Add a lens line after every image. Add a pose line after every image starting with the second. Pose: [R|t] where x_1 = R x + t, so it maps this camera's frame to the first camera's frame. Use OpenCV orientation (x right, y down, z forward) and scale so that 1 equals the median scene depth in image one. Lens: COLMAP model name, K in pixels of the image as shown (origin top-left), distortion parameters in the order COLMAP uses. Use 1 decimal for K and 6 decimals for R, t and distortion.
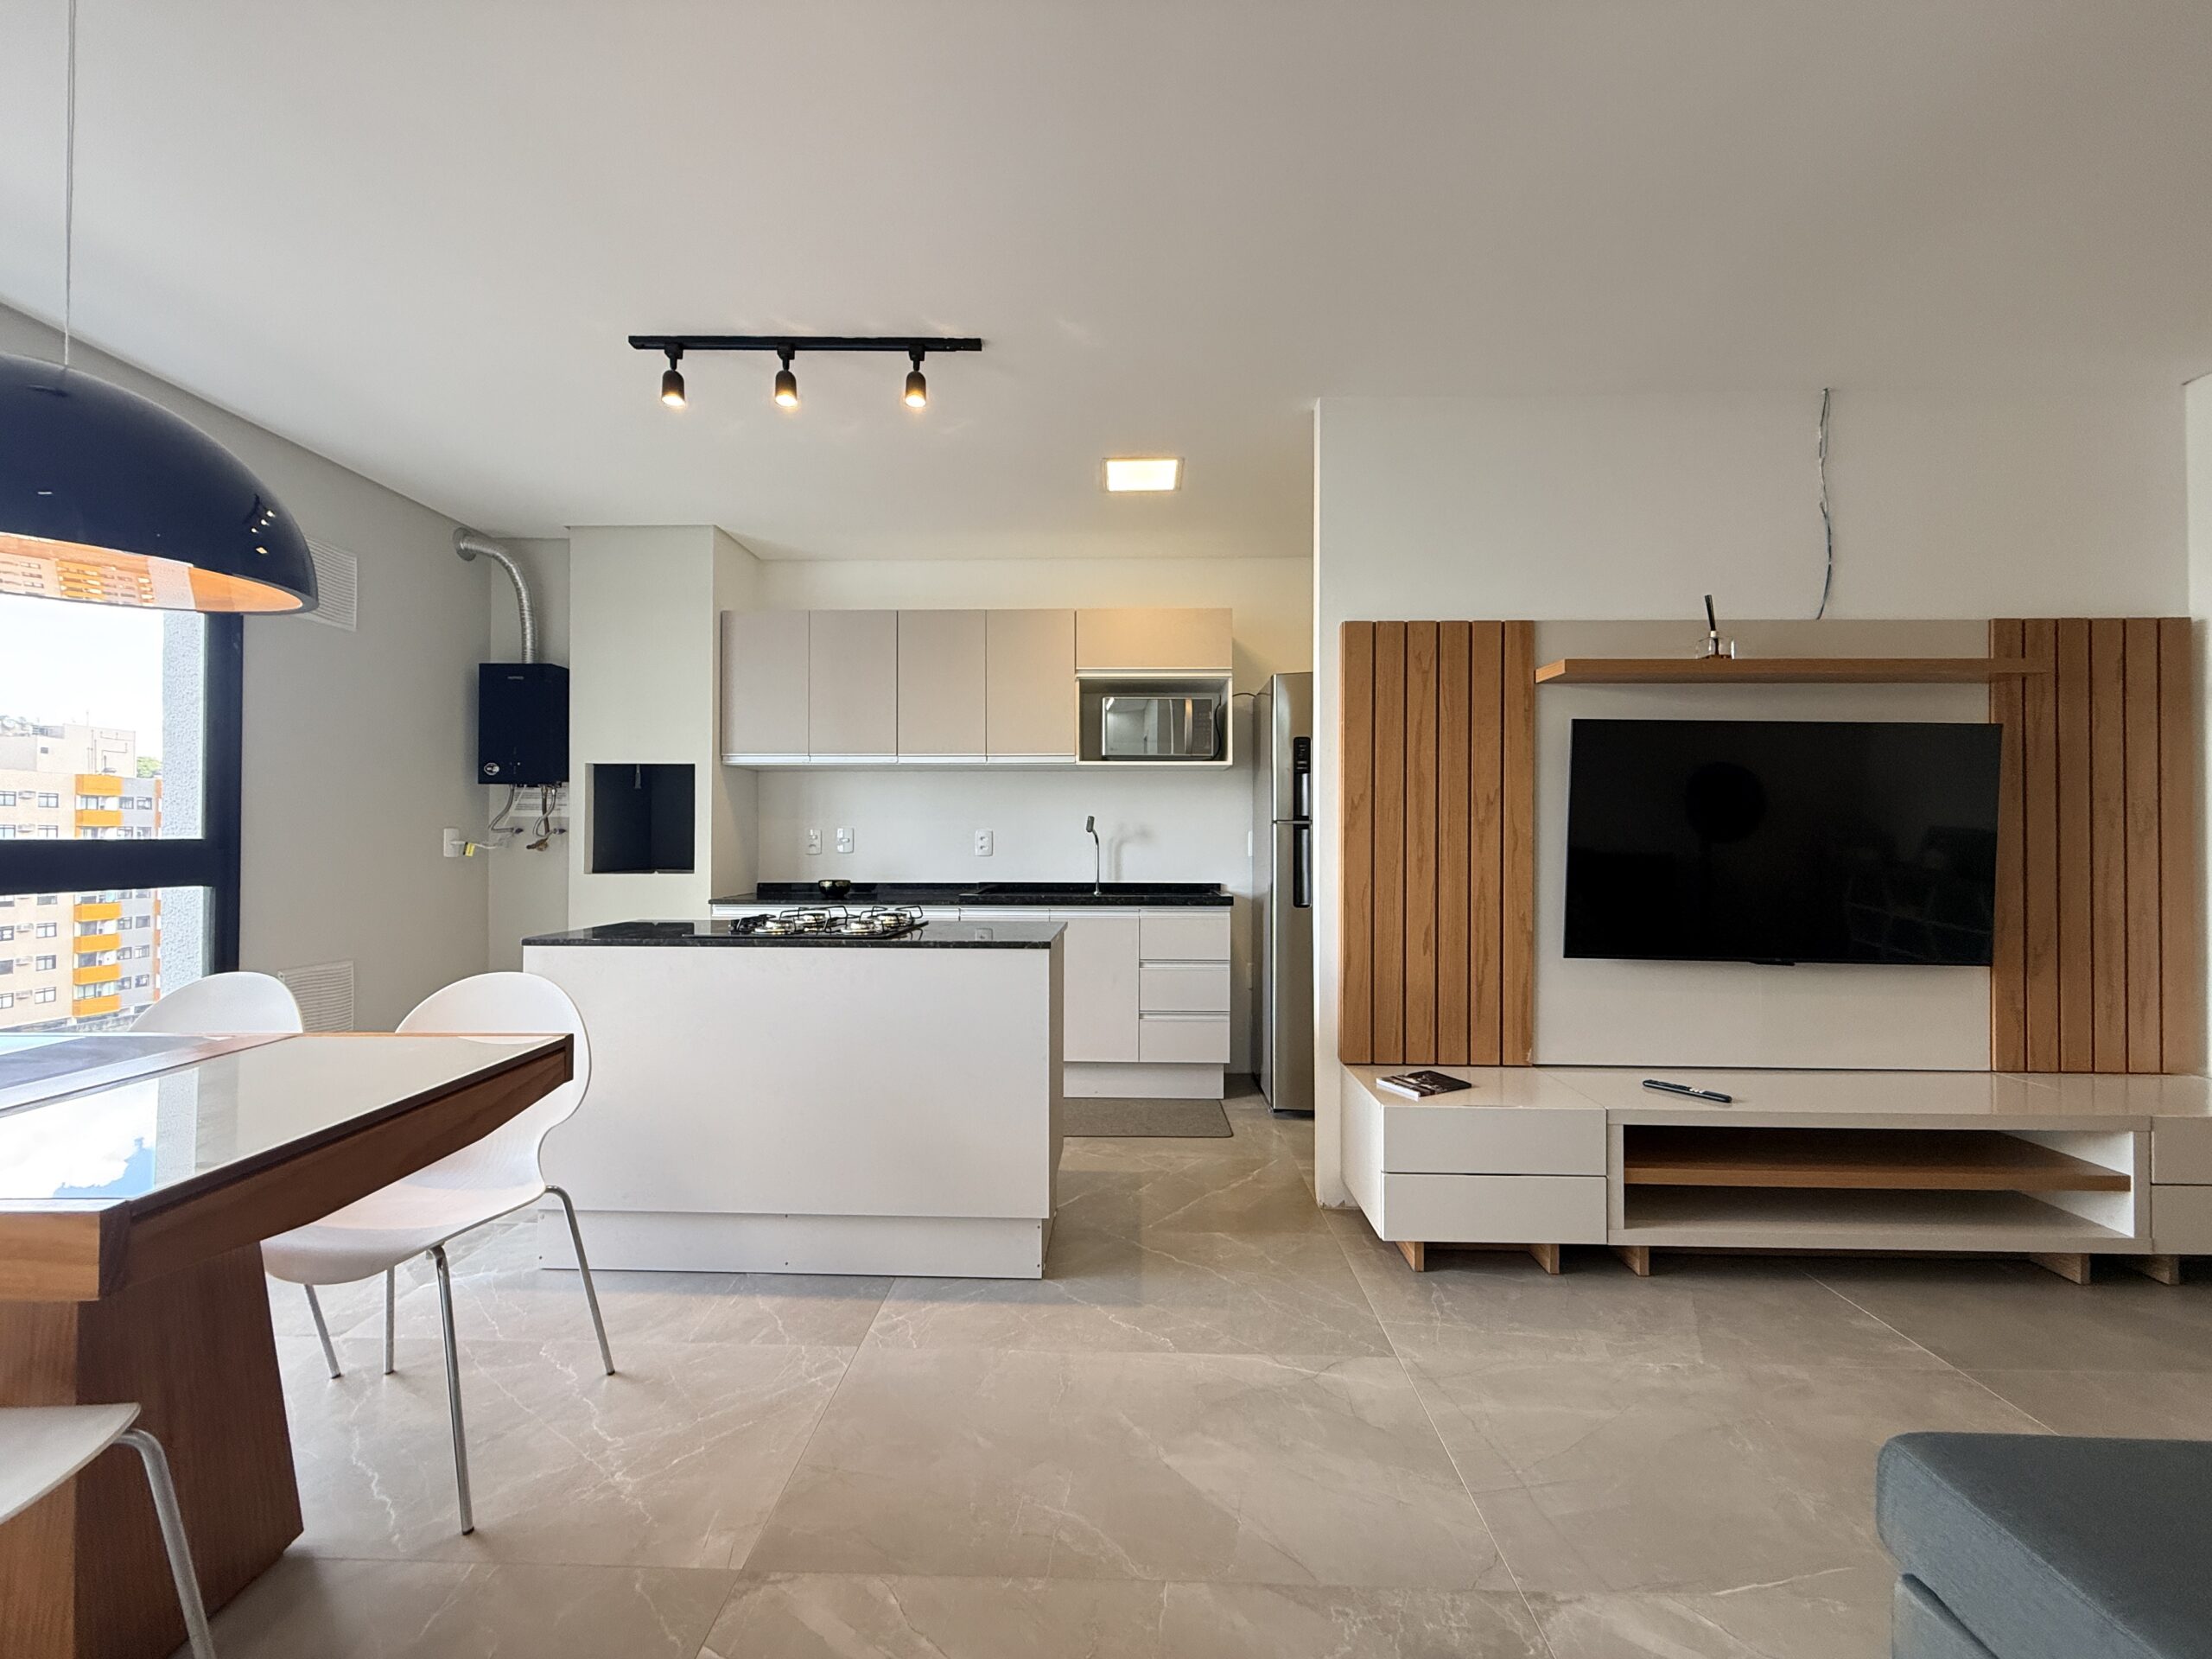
lens RADIAL K [[876.7, 0, 1100.3], [0, 876.7, 832.2], [0, 0, 1]] dist [0.000361, -0.000292]
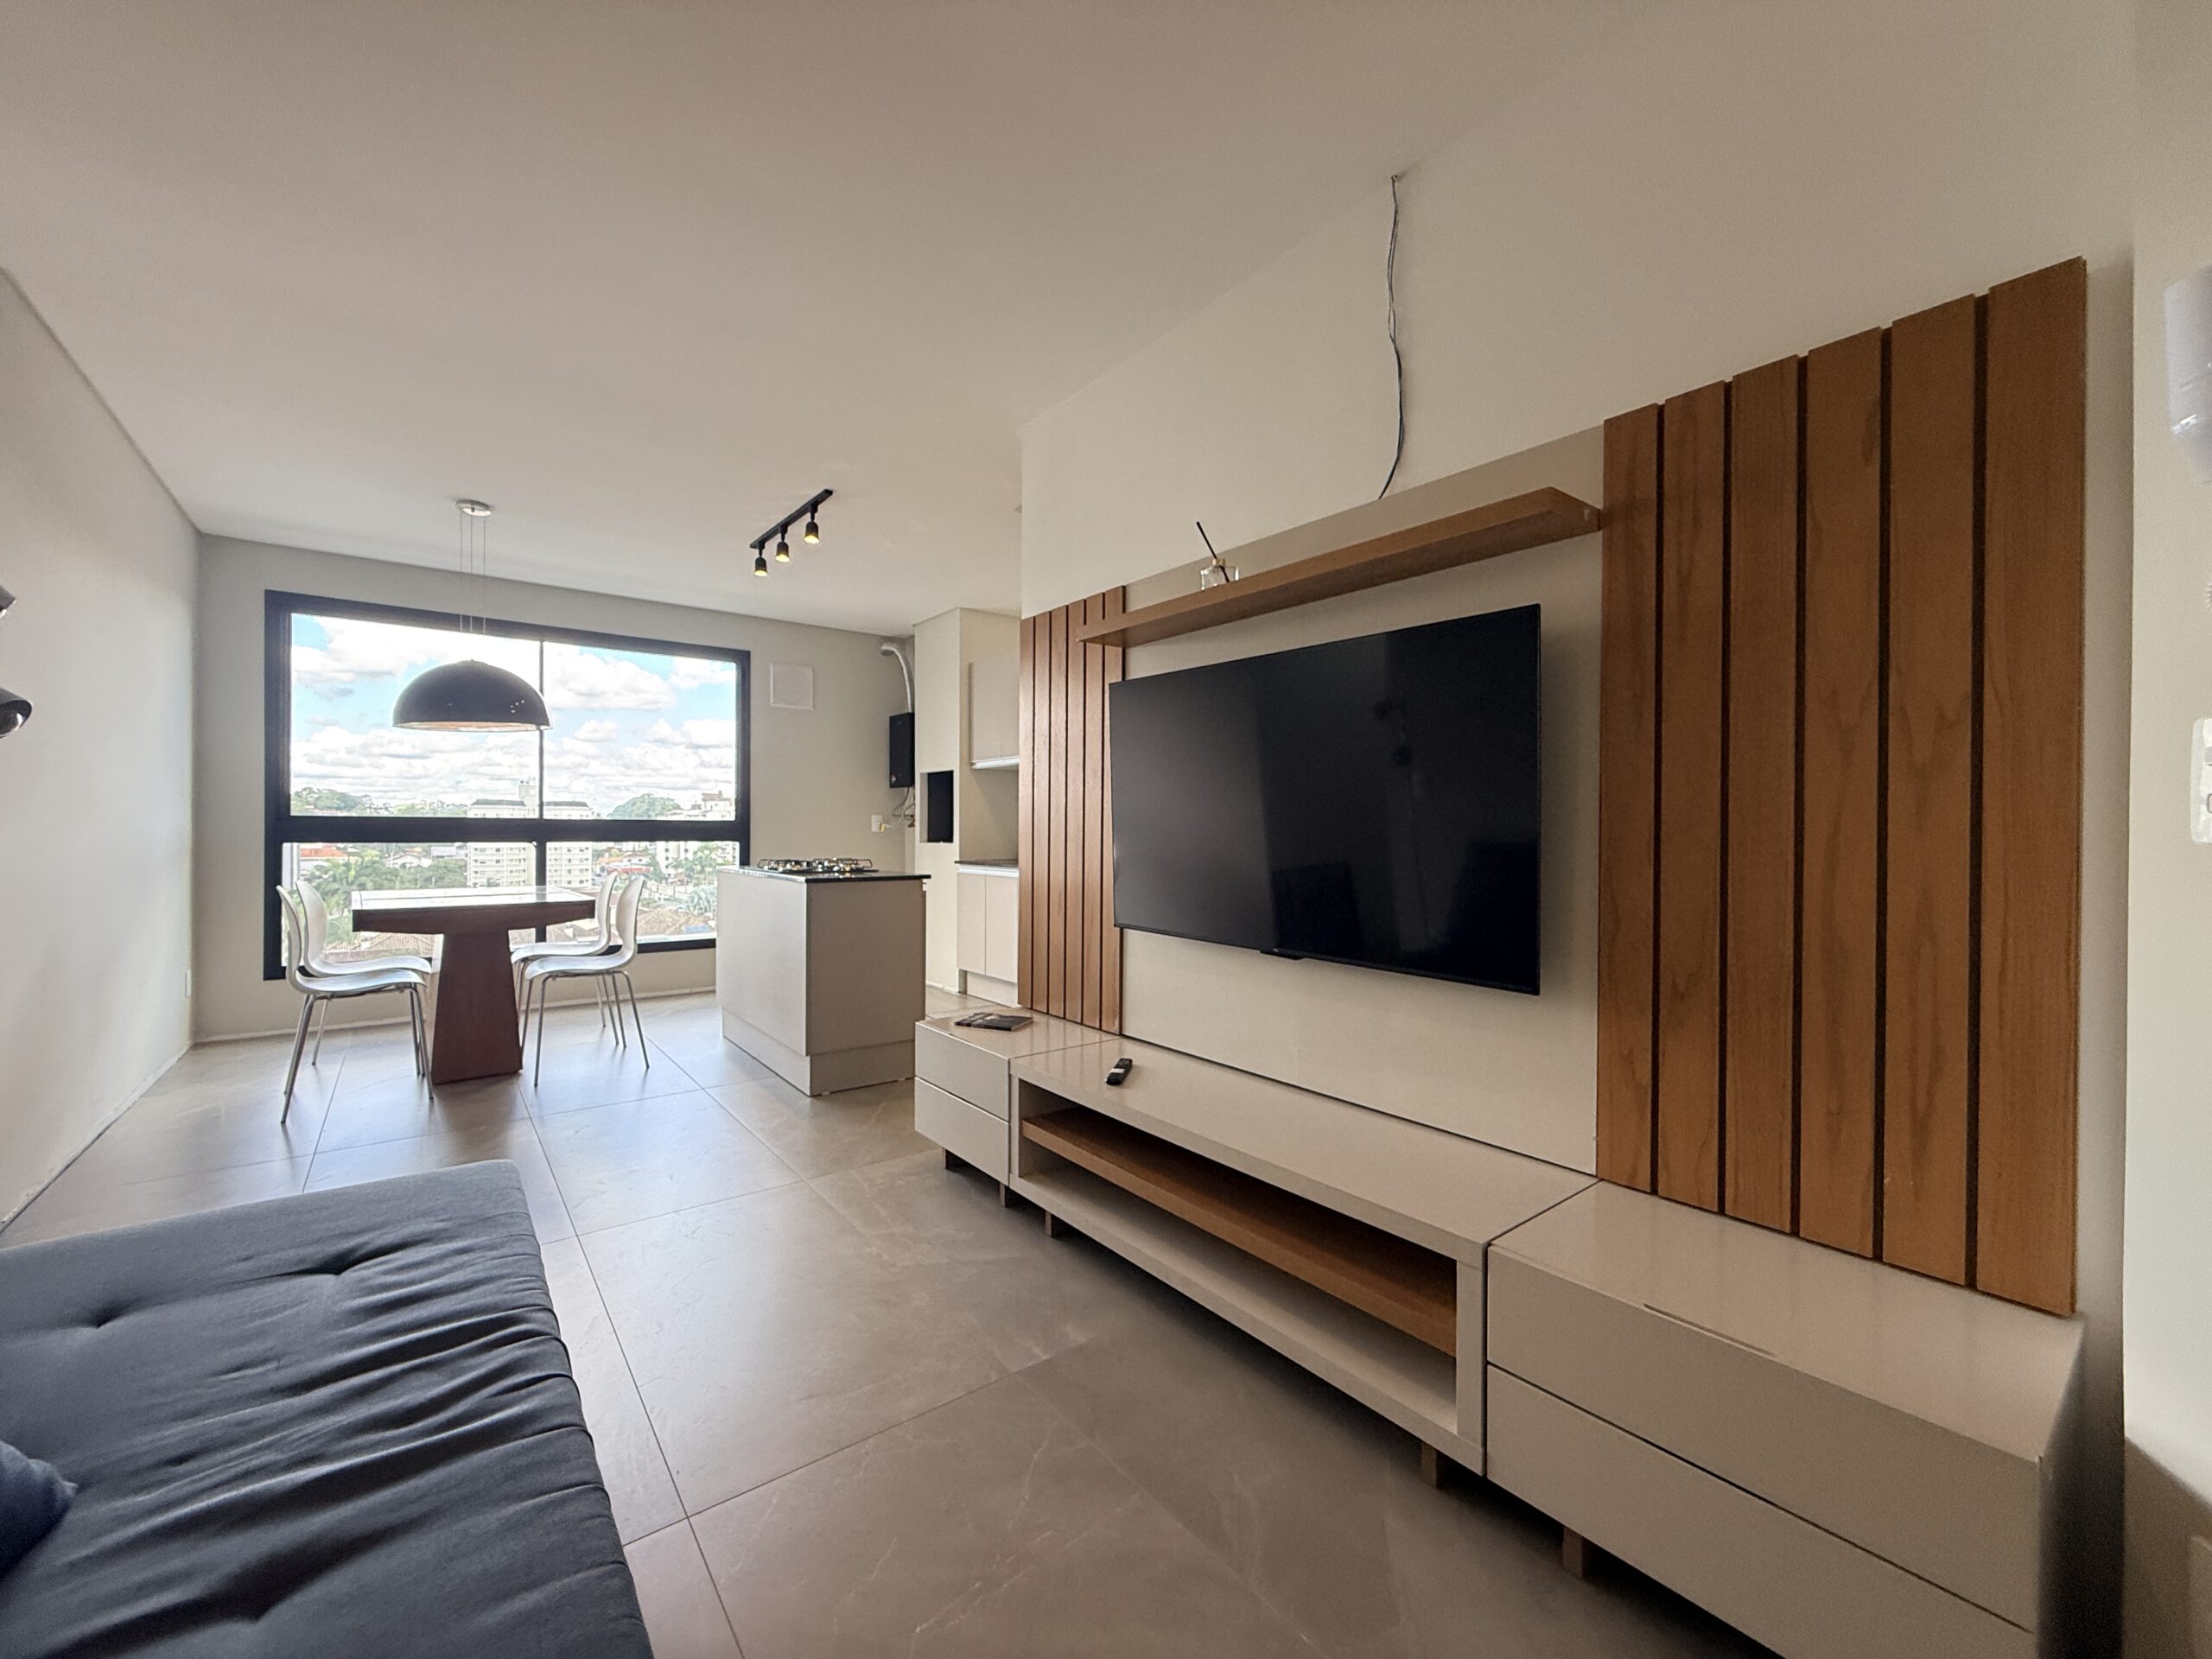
lens RADIAL K [[876.7, 0, 1098.7], [0, 876.7, 829.7], [0, 0, 1]] dist [0.000361, -0.000292]
pose [[0.637987, -0.000209, -0.770047, 1.246555], [0.004282, 0.999985, 0.003277, 0.029996], [0.770035, -0.005388, 0.637979, 0.349565]]
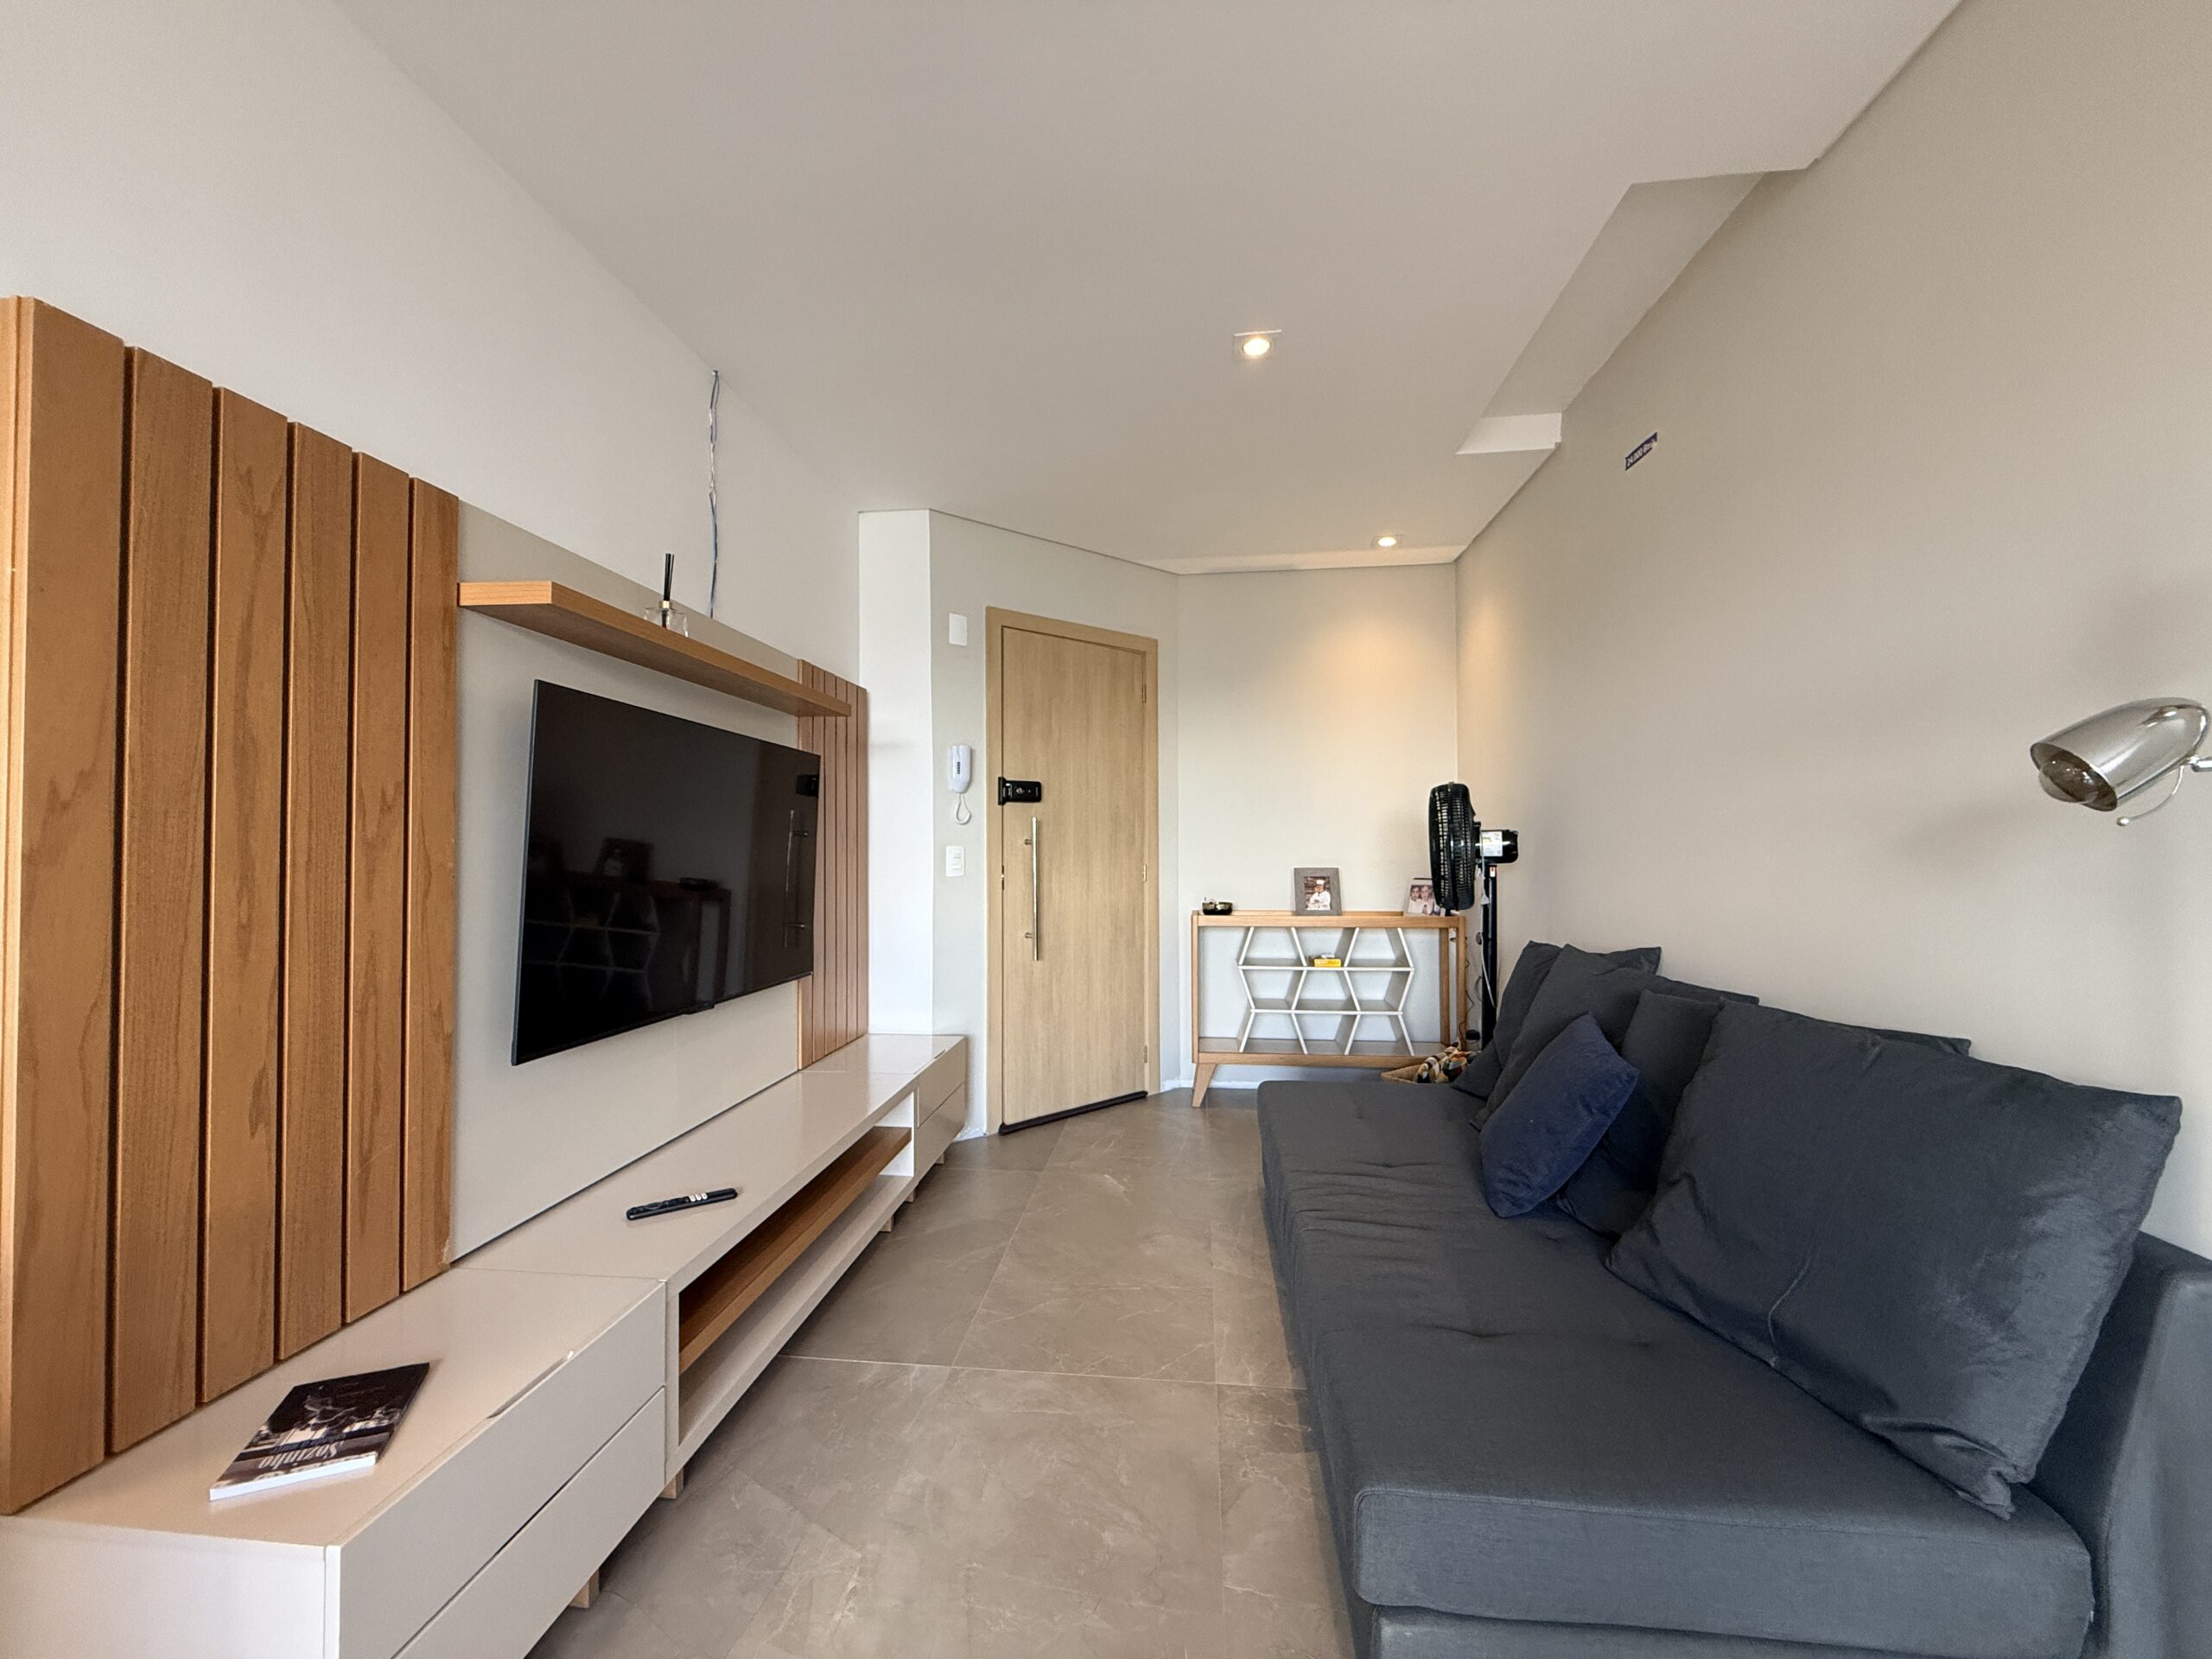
lens RADIAL K [[876.7, 0, 1101.5], [0, 876.7, 831.9], [0, 0, 1]] dist [0.000361, -0.000292]
pose [[0.079175, 0.013160, 0.996774, -0.050609], [-0.004193, 0.999908, -0.012868, -0.013574], [-0.996852, -0.003161, 0.079223, 0.529763]]
